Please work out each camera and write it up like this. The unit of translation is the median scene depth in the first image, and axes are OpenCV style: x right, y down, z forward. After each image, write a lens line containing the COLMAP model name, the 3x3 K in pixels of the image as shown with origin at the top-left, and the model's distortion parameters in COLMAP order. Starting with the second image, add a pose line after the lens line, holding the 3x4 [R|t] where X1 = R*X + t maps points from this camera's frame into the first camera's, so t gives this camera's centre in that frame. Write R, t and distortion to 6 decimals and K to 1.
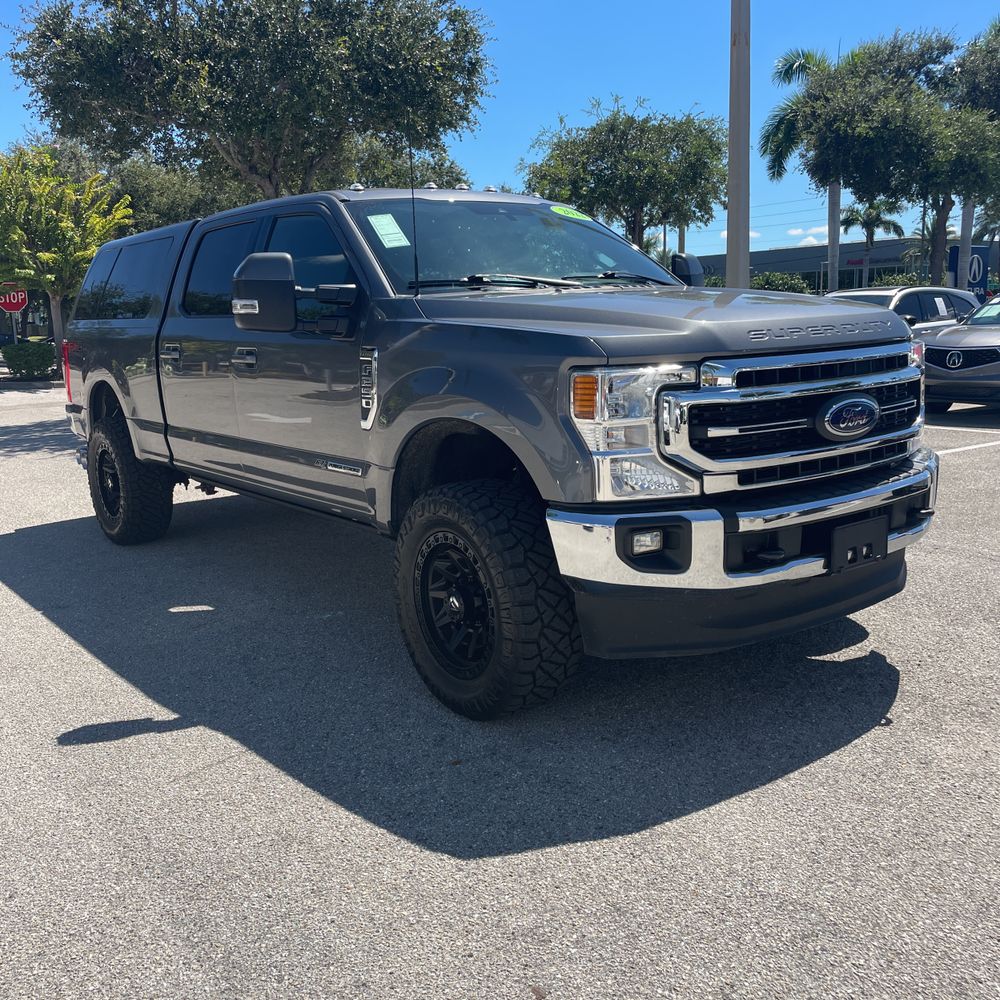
lens RADIAL K [[1014.0, 0, 501.0], [0, 1014.0, 489.9], [0, 0, 1]] dist [0.083255, -0.119601]
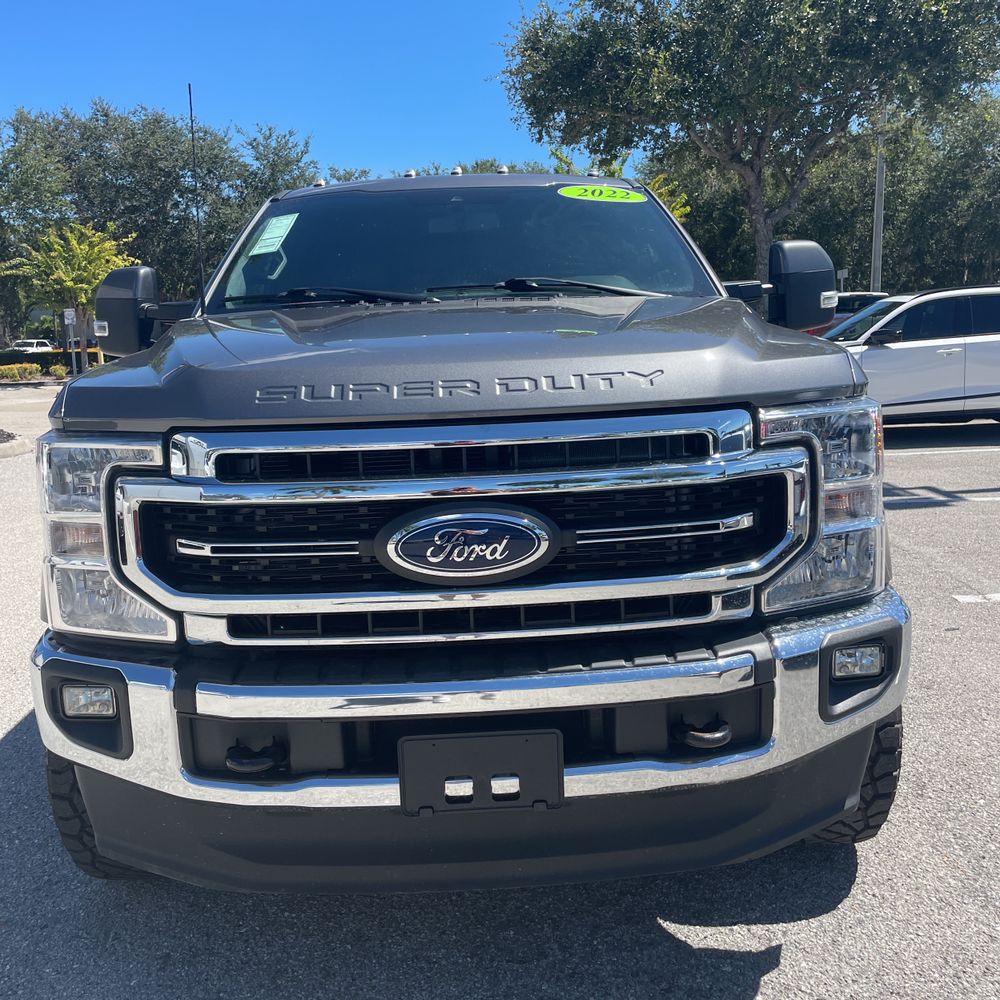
lens RADIAL K [[1014.0, 0, 501.0], [0, 1014.0, 489.9], [0, 0, 1]] dist [0.083255, -0.119601]
pose [[0.813859, 0.096570, -0.572981, 0.711889], [-0.092133, 0.995065, 0.036843, -0.130710], [0.573711, 0.022805, 0.818740, 0.588967]]
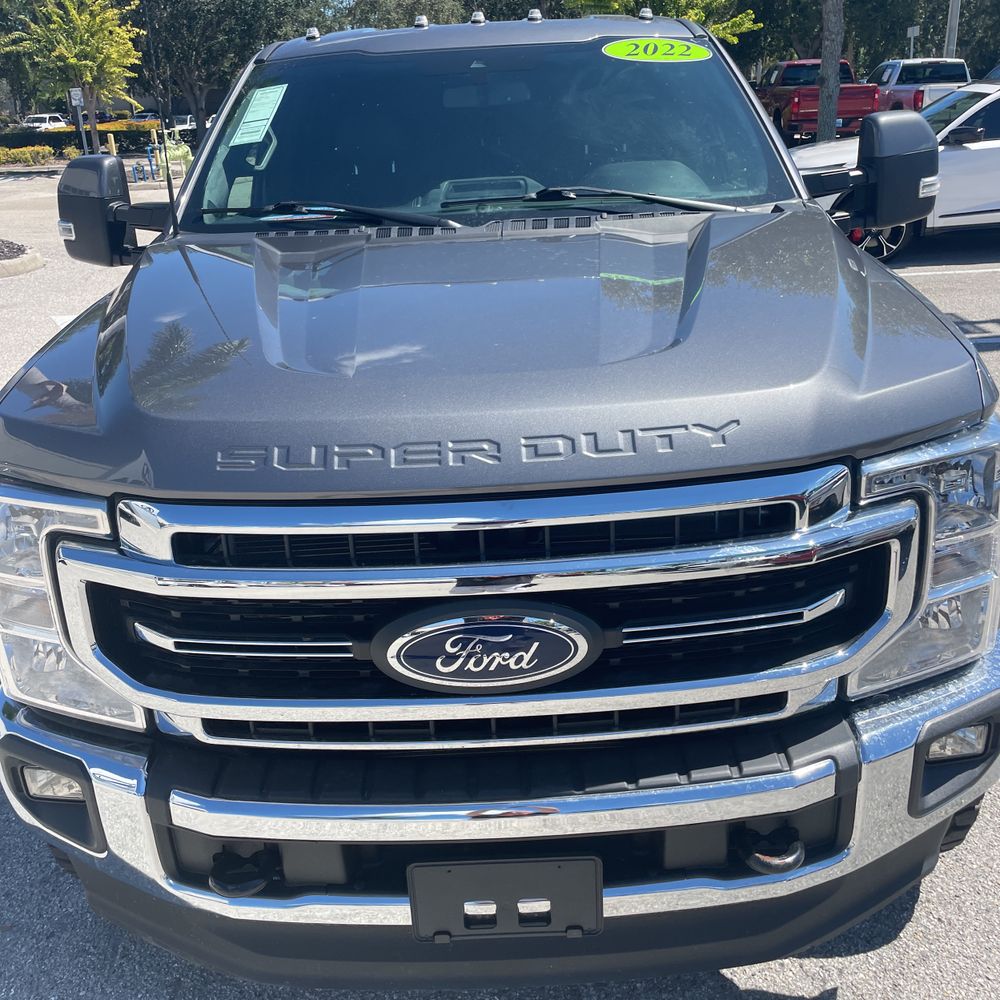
lens RADIAL K [[1014.0, 0, 501.0], [0, 1014.0, 489.9], [0, 0, 1]] dist [0.083255, -0.119601]
pose [[0.794914, 0.217177, -0.566521, 0.620060], [-0.083287, 0.963961, 0.252672, -0.267935], [0.600979, -0.153669, 0.784354, 0.703385]]
